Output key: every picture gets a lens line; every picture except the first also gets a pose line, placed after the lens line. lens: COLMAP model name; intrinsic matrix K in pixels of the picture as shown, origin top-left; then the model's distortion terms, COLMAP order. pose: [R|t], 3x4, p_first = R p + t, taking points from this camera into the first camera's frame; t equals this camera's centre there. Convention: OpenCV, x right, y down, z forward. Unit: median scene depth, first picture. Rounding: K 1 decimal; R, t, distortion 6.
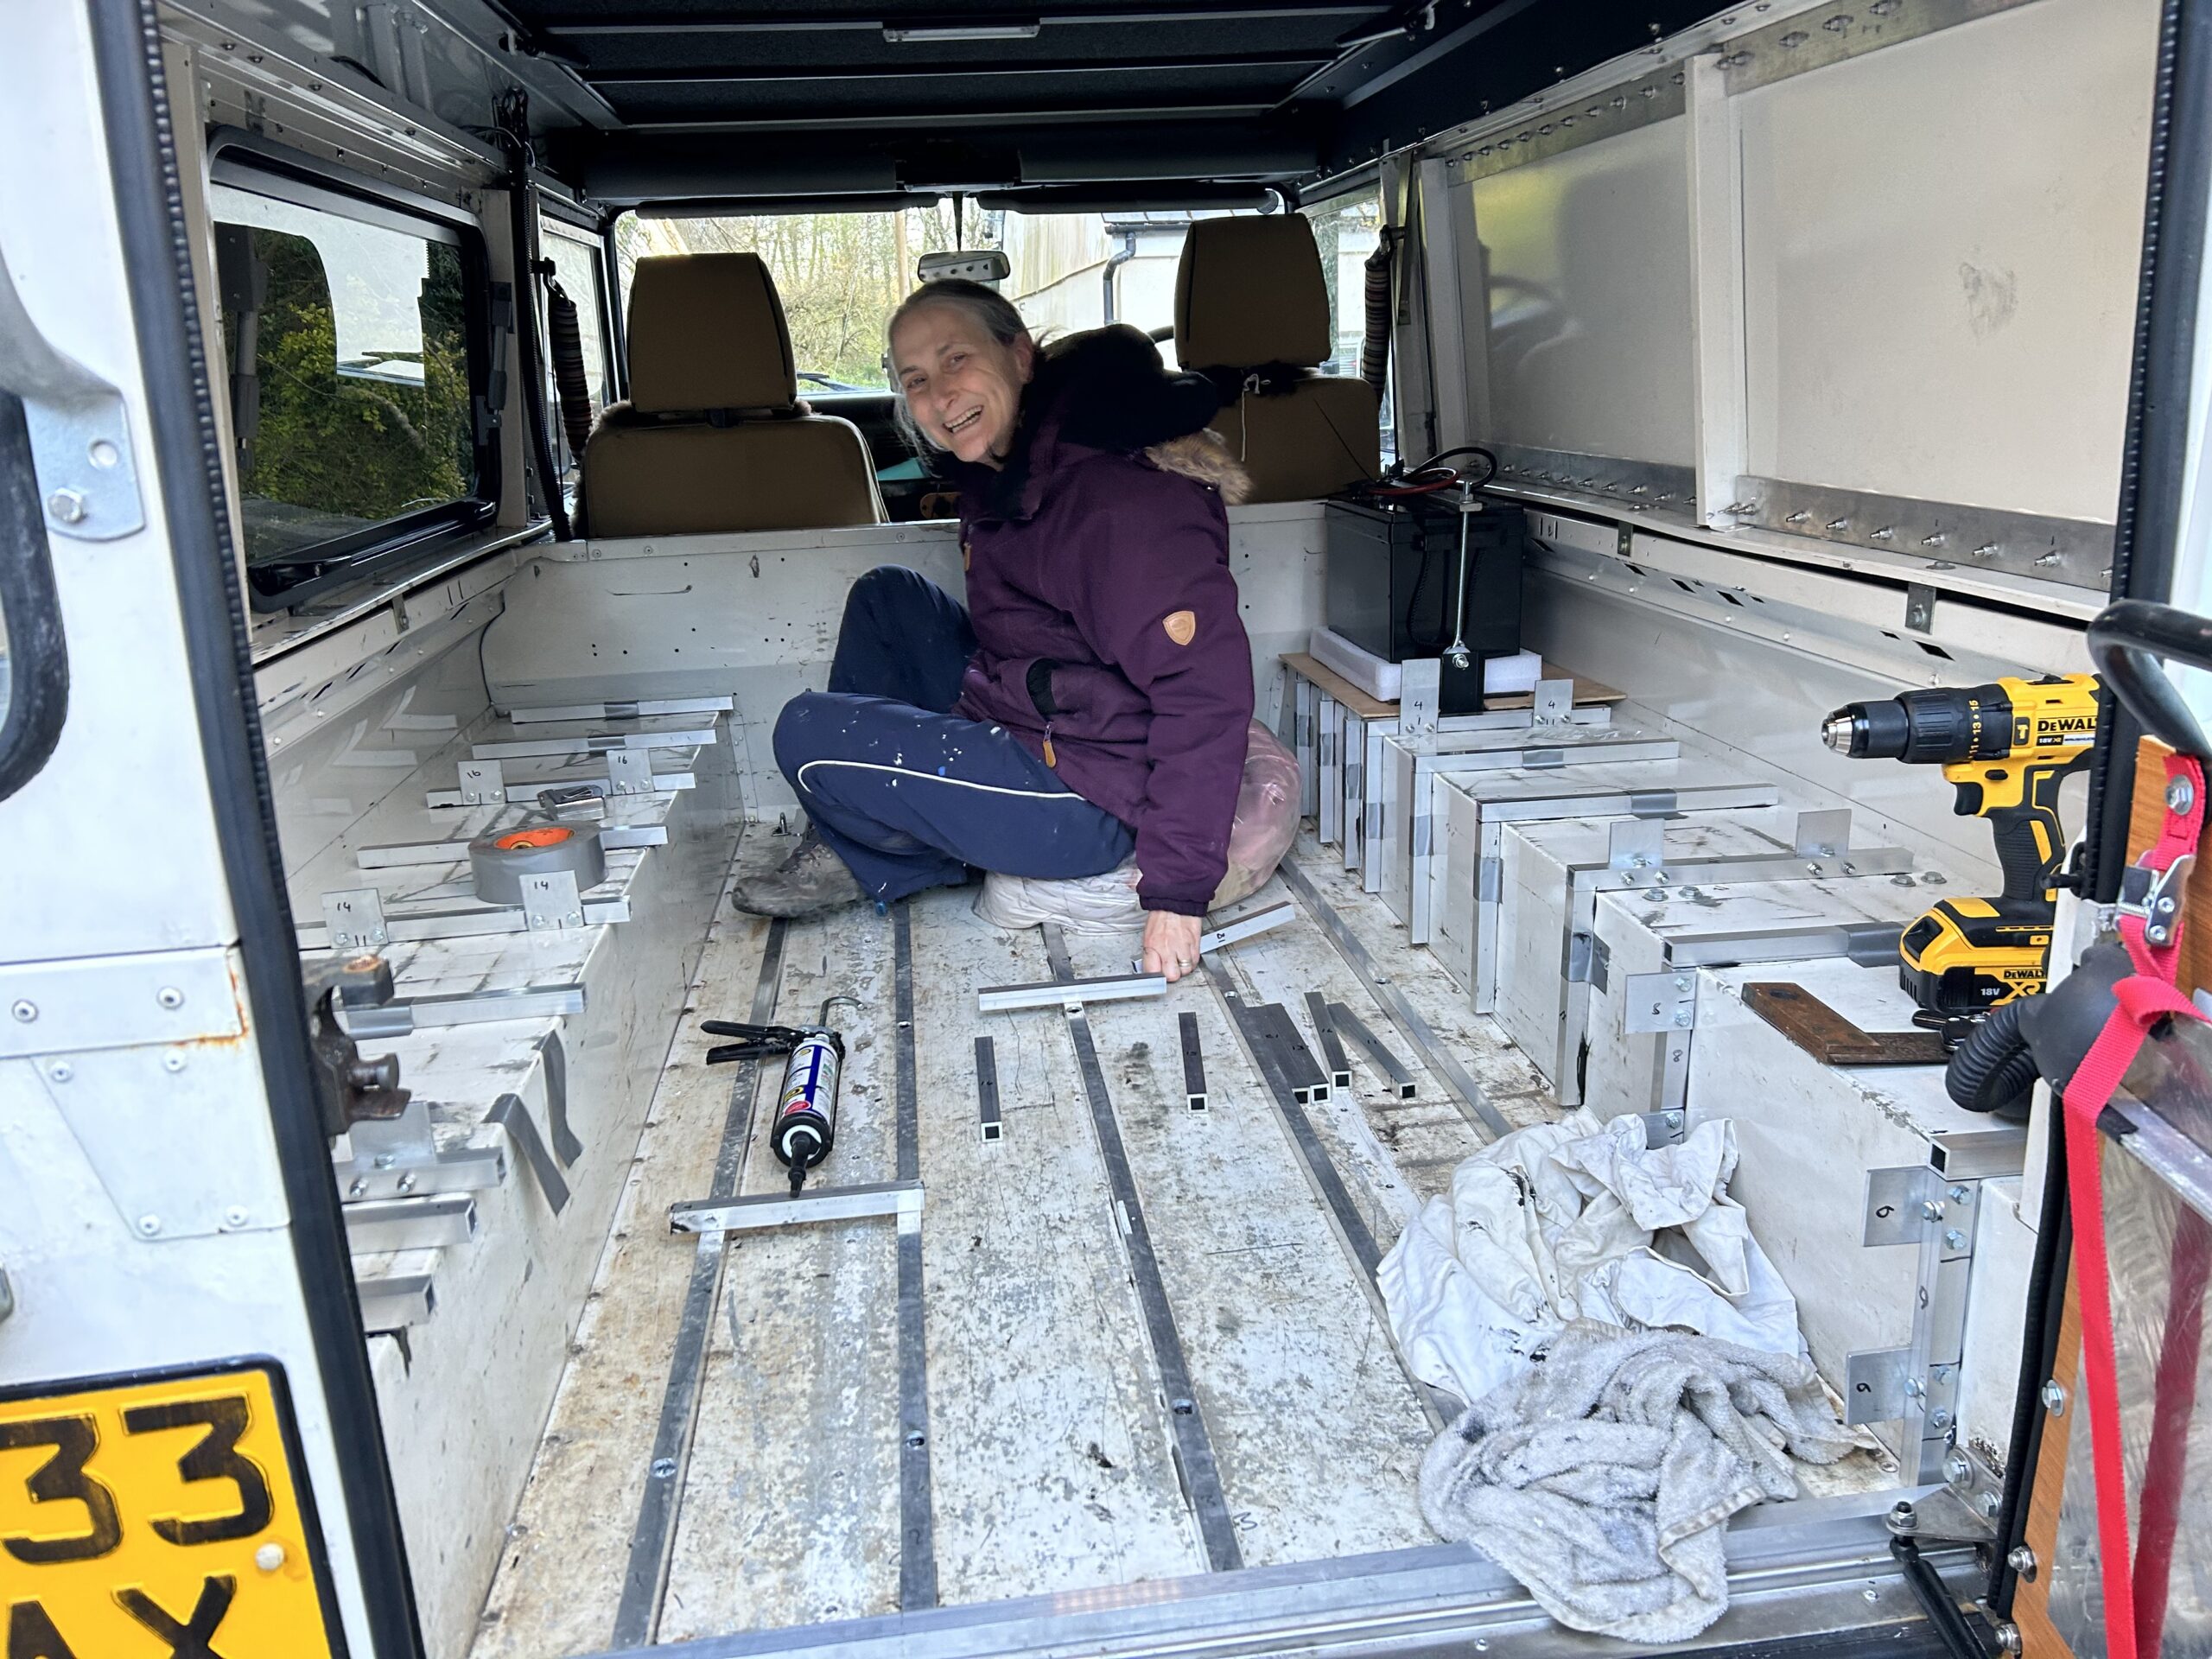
lens RADIAL K [[1679.3, 0, 1087.8], [0, 1679.3, 837.6], [0, 0, 1]] dist [0.006652, -0.003321]
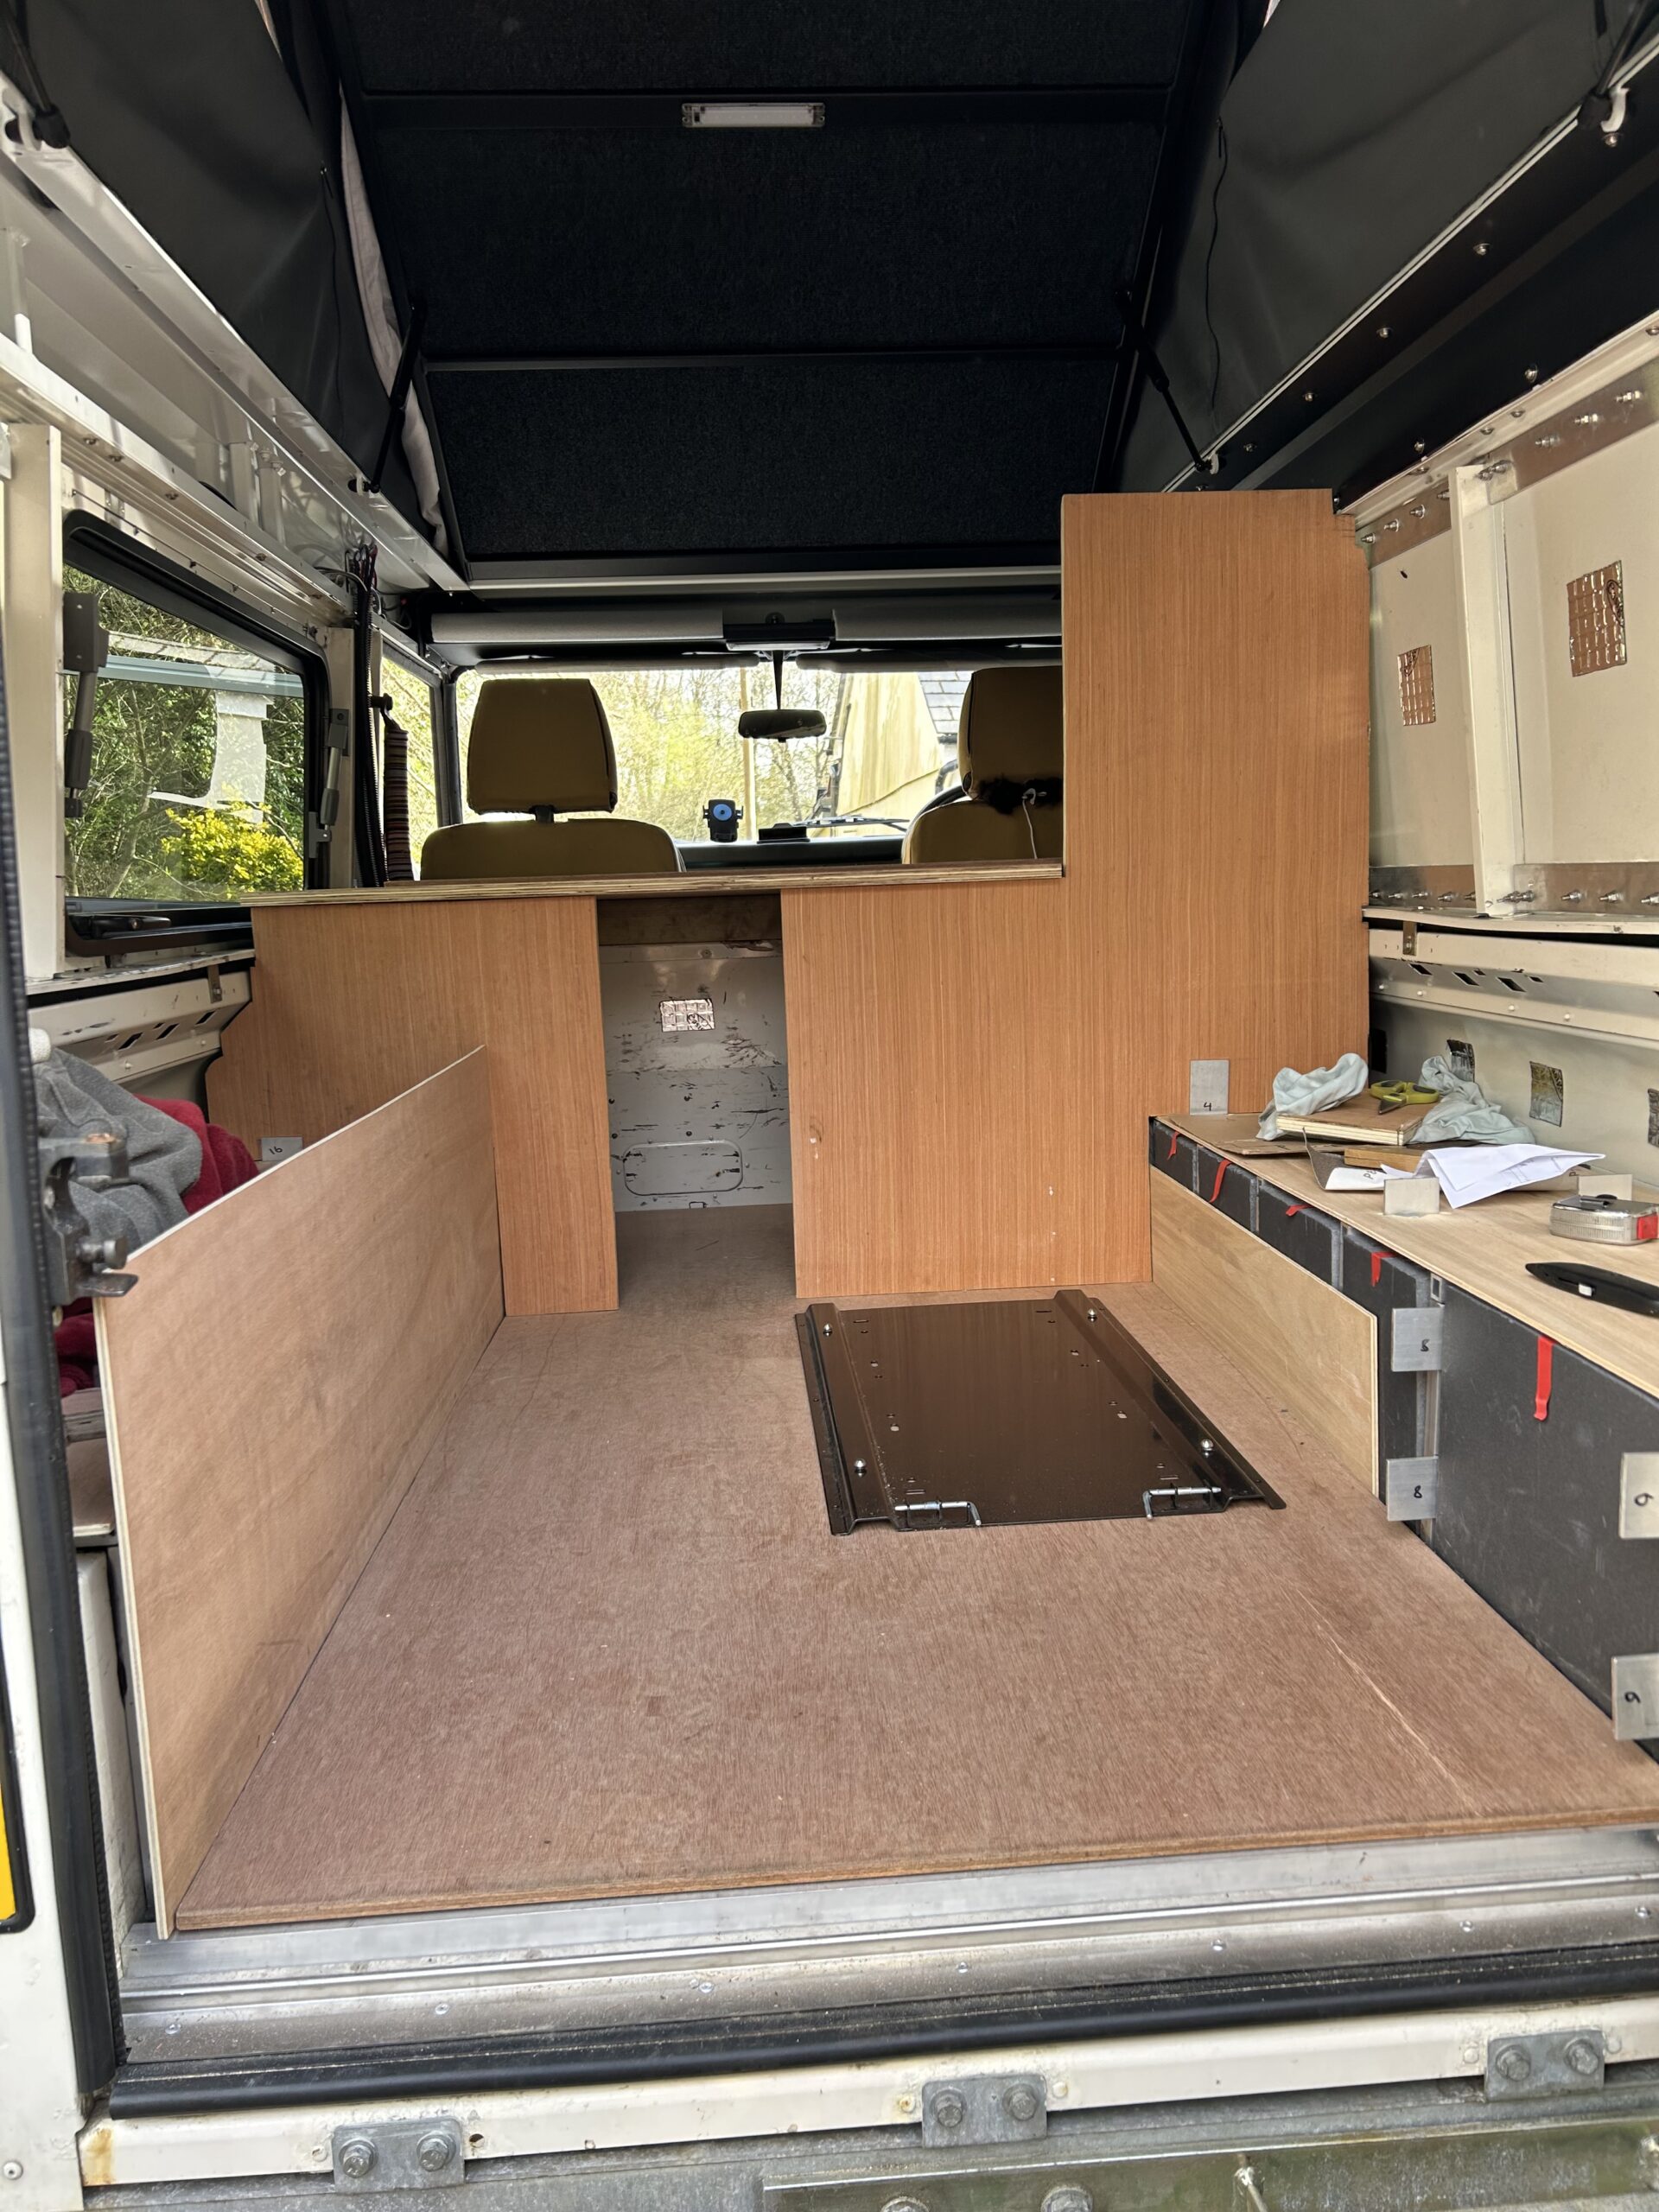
lens RADIAL K [[1679.3, 0, 835.2], [0, 1679.3, 1124.4], [0, 0, 1]] dist [0.006652, -0.003321]
pose [[0.998361, 0.018816, -0.054058, 0.037538], [-0.026168, 0.989989, -0.138699, 0.096289], [0.050907, 0.139887, 0.988858, -0.000660]]
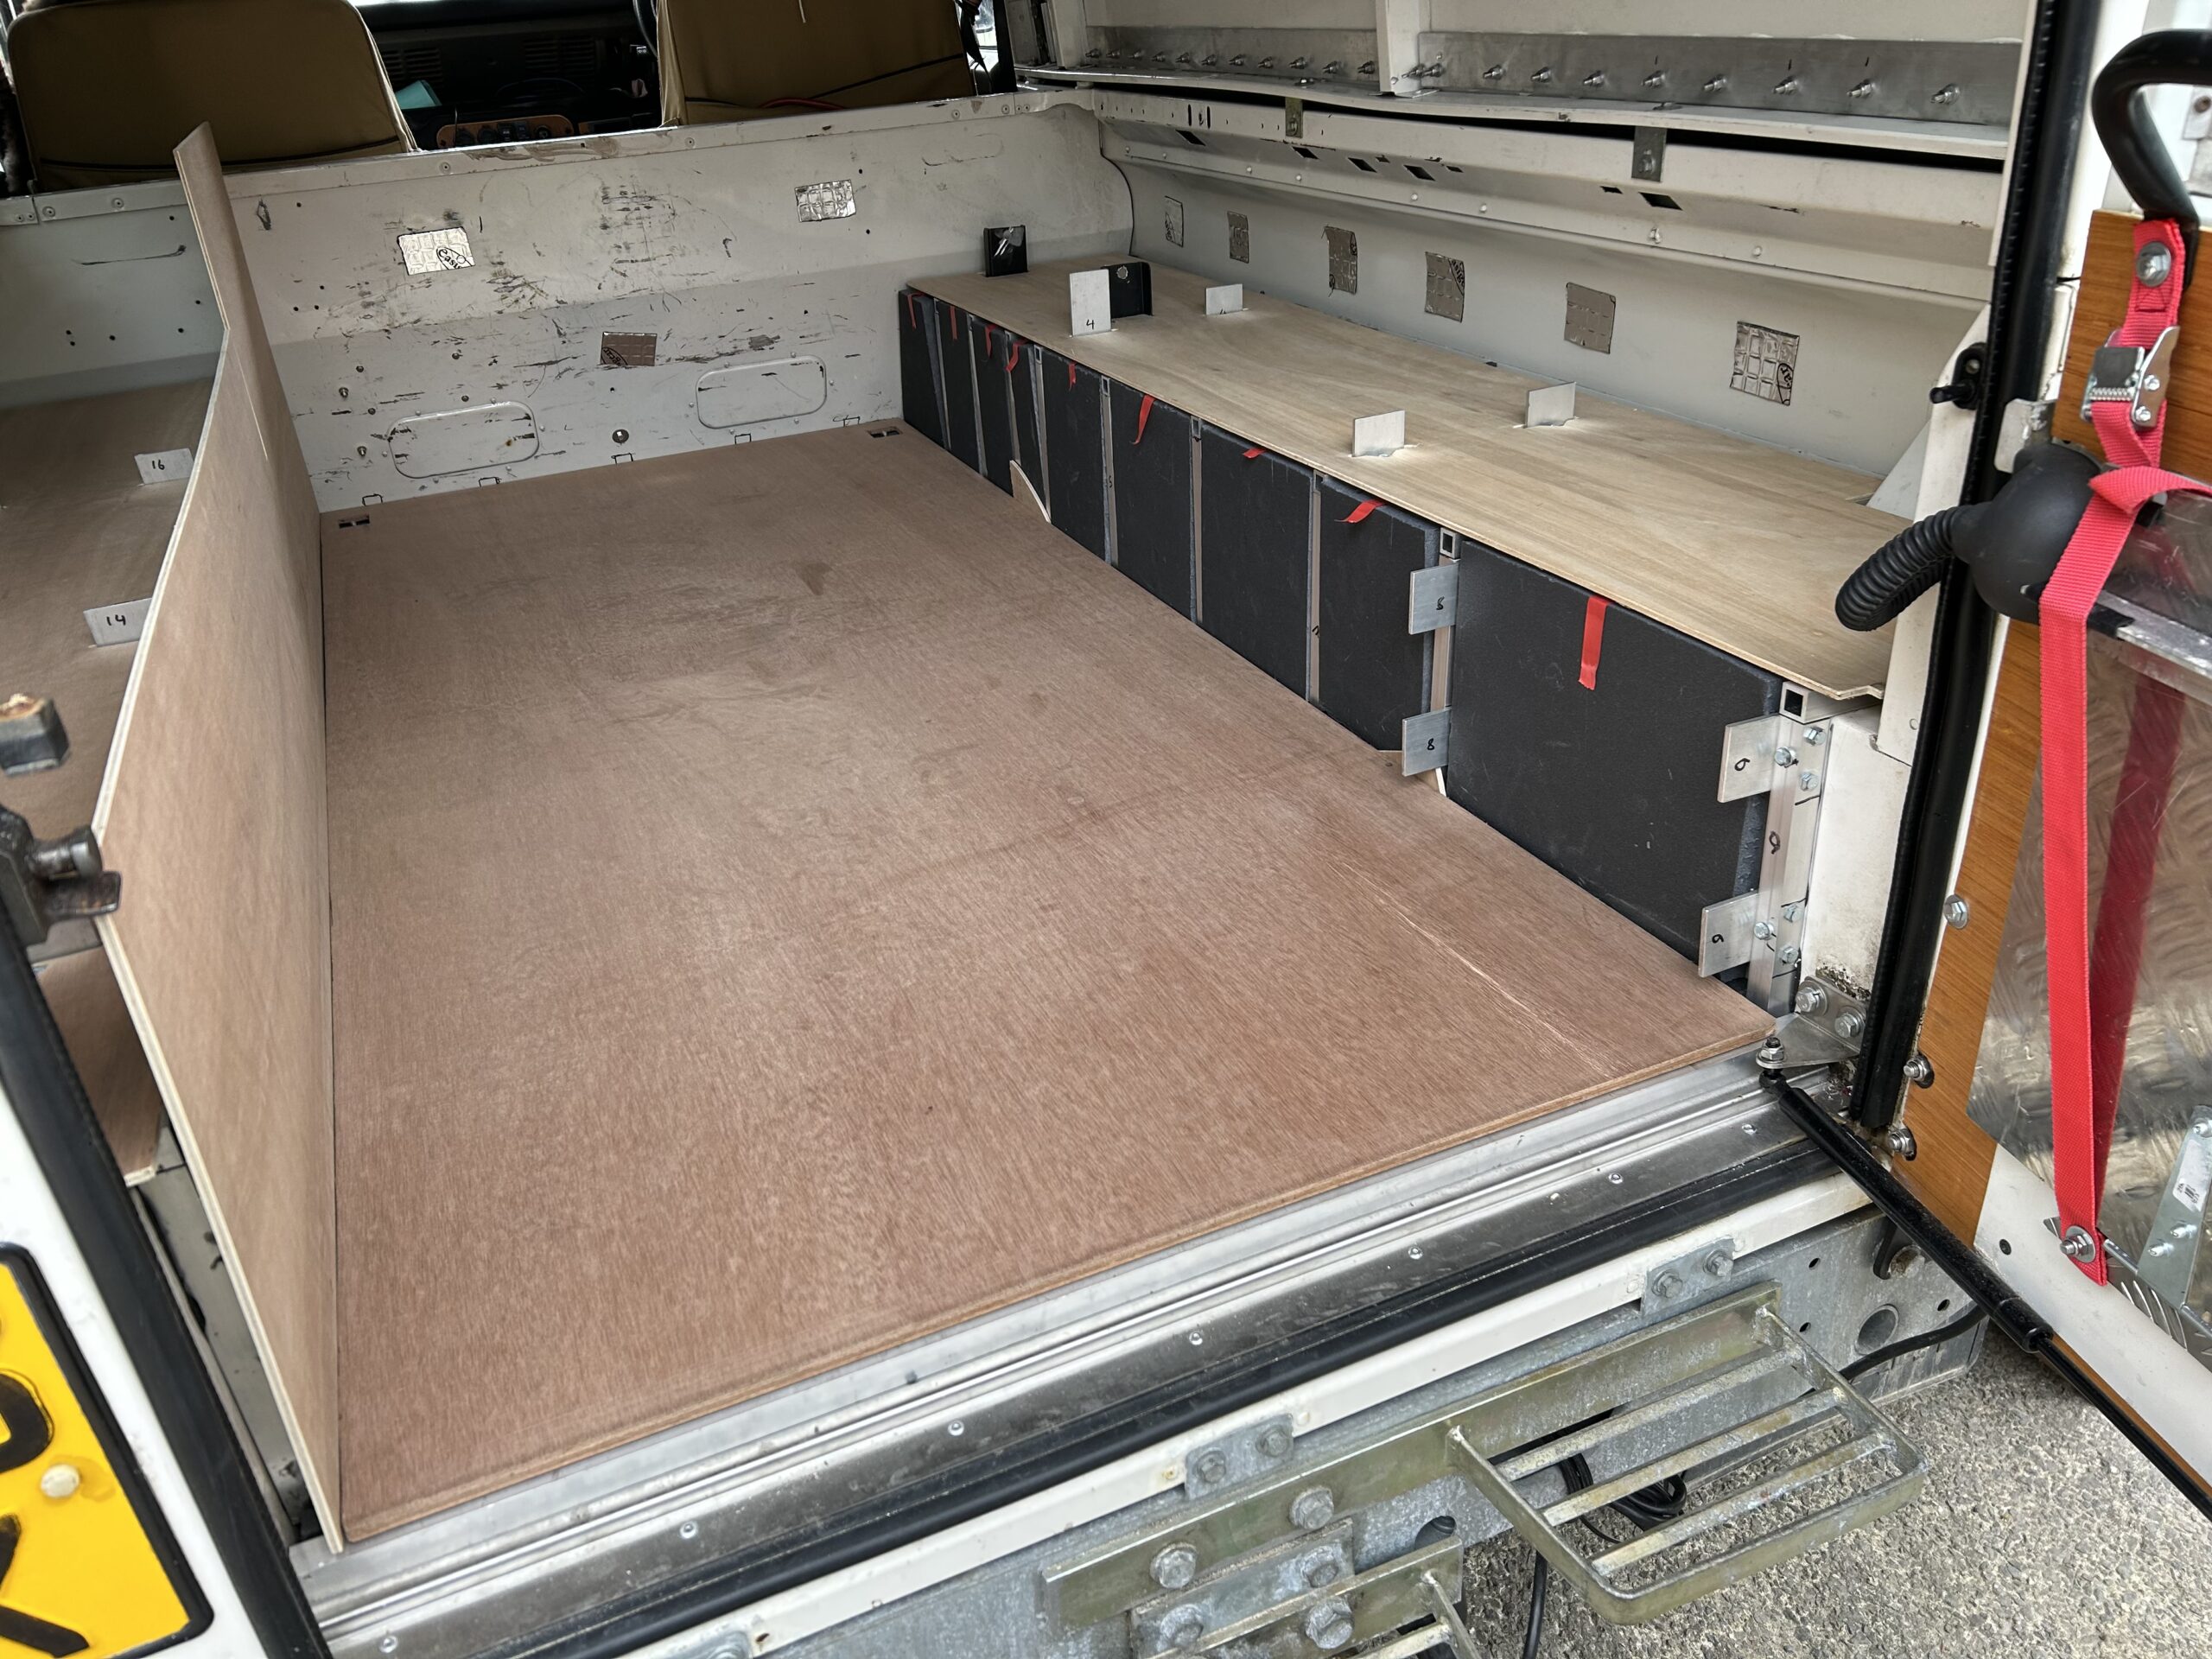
lens RADIAL K [[1679.3, 0, 1092.6], [0, 1679.3, 847.3], [0, 0, 1]] dist [0.006652, -0.003321]
pose [[0.957246, -0.153089, 0.245445, -0.090016], [0.103729, 0.973715, 0.202777, 0.017718], [-0.270037, -0.168648, 0.947965, 0.094581]]
